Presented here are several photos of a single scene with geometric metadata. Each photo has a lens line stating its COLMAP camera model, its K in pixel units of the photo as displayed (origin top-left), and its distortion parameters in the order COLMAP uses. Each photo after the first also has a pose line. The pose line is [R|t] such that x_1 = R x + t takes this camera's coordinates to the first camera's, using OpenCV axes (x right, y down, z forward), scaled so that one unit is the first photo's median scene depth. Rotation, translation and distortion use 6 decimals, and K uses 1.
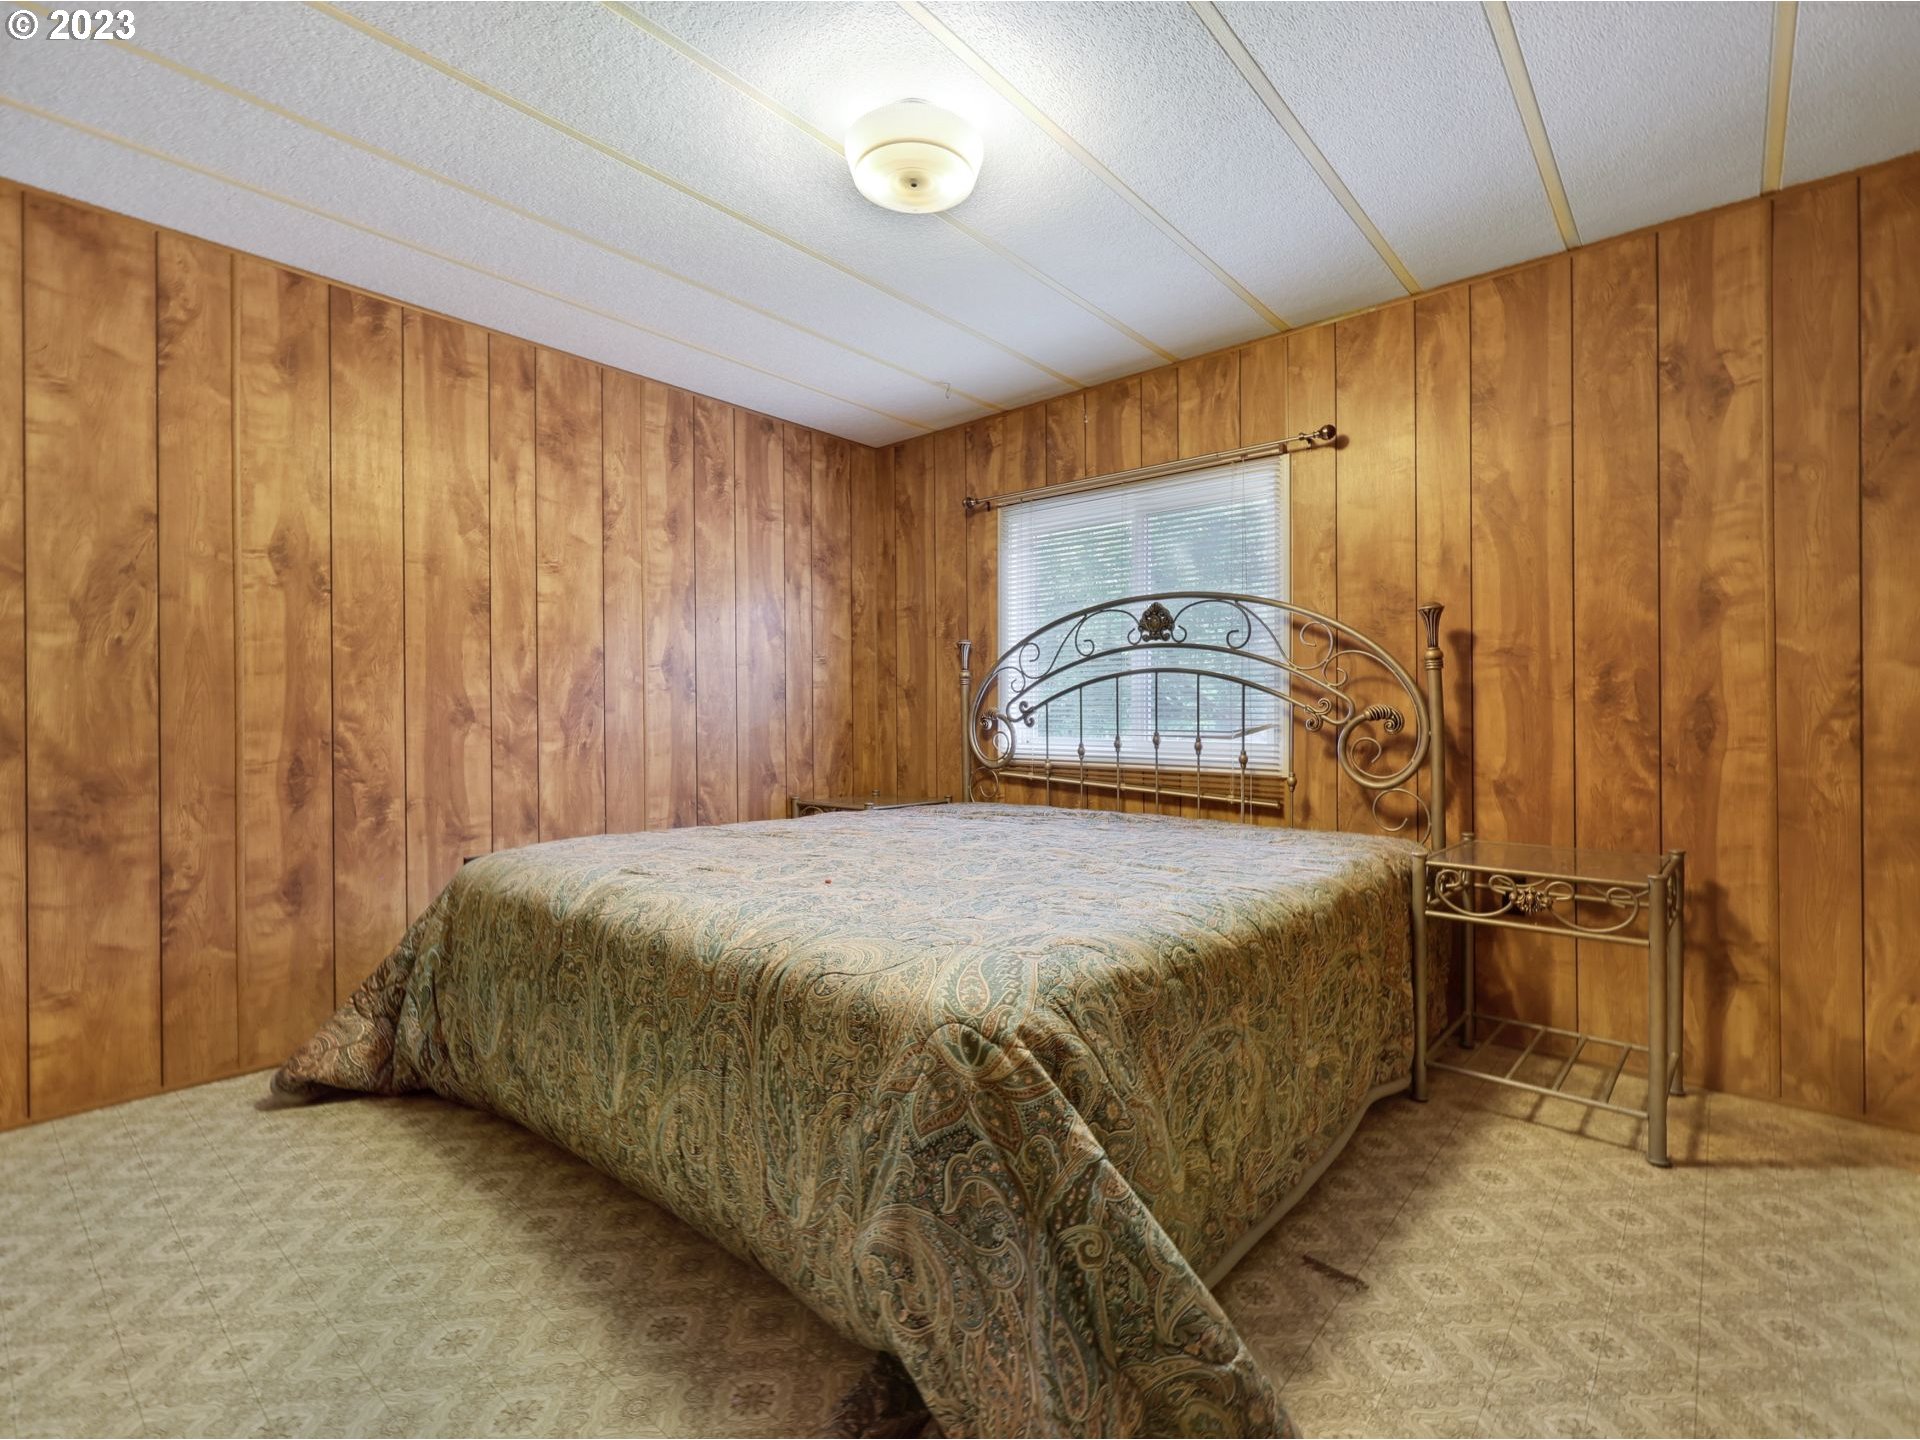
lens RADIAL K [[883.5, 0, 962.5], [0, 883.5, 741.5], [0, 0, 1]] dist [0.000143, -0.000392]
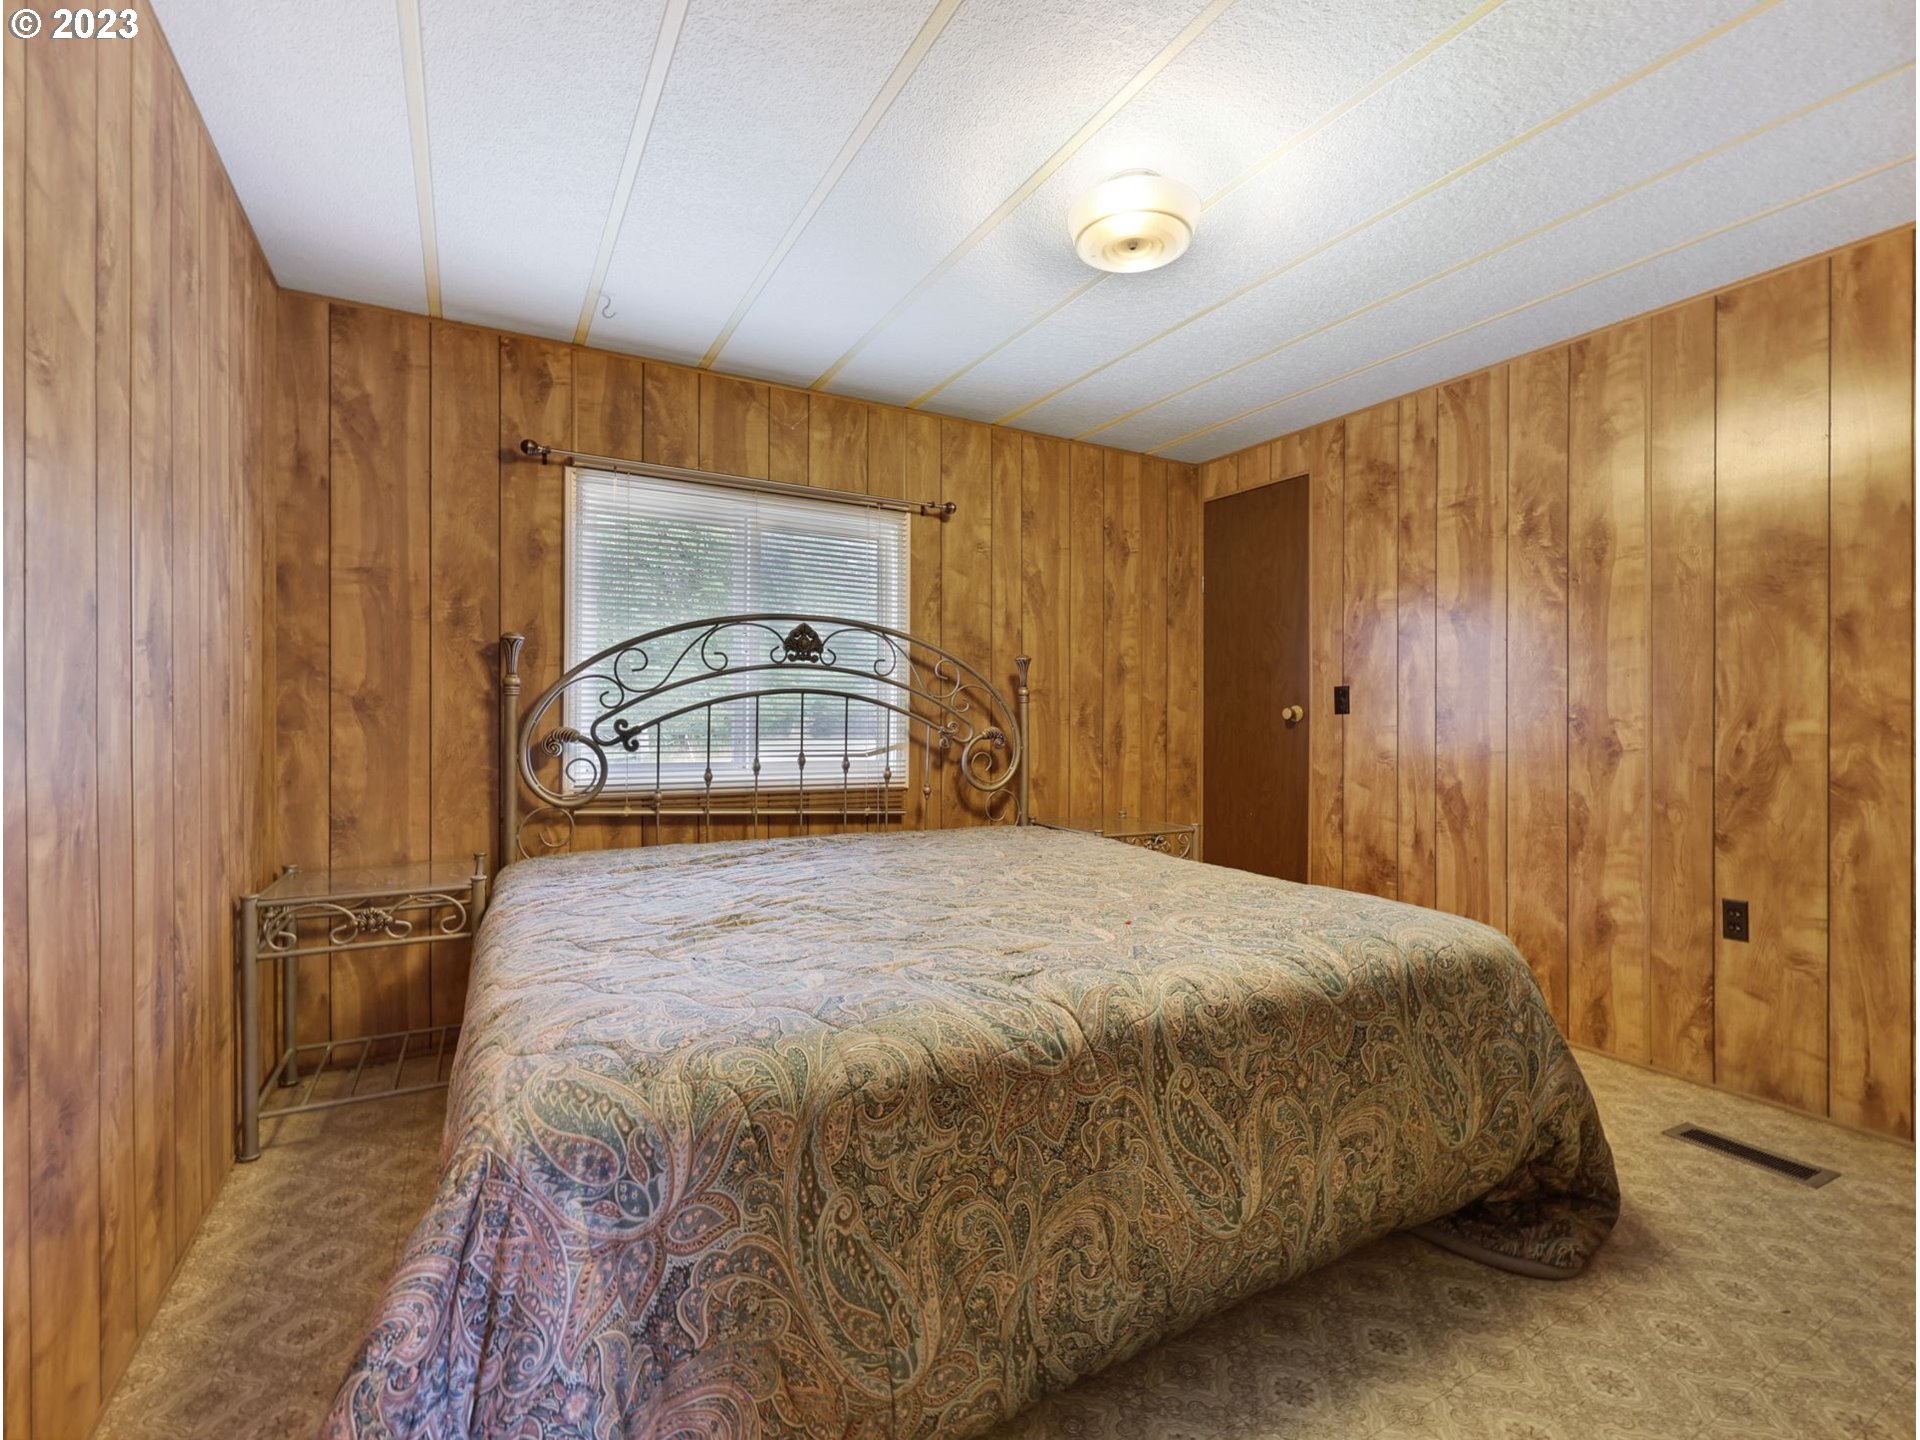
lens RADIAL K [[883.5, 0, 962.5], [0, 883.5, 741.5], [0, 0, 1]] dist [0.000143, -0.000392]
pose [[0.343550, -0.022533, 0.938864, -0.655614], [0.023398, 0.999607, 0.015429, -0.034608], [-0.938843, 0.016667, 0.343942, 0.486312]]
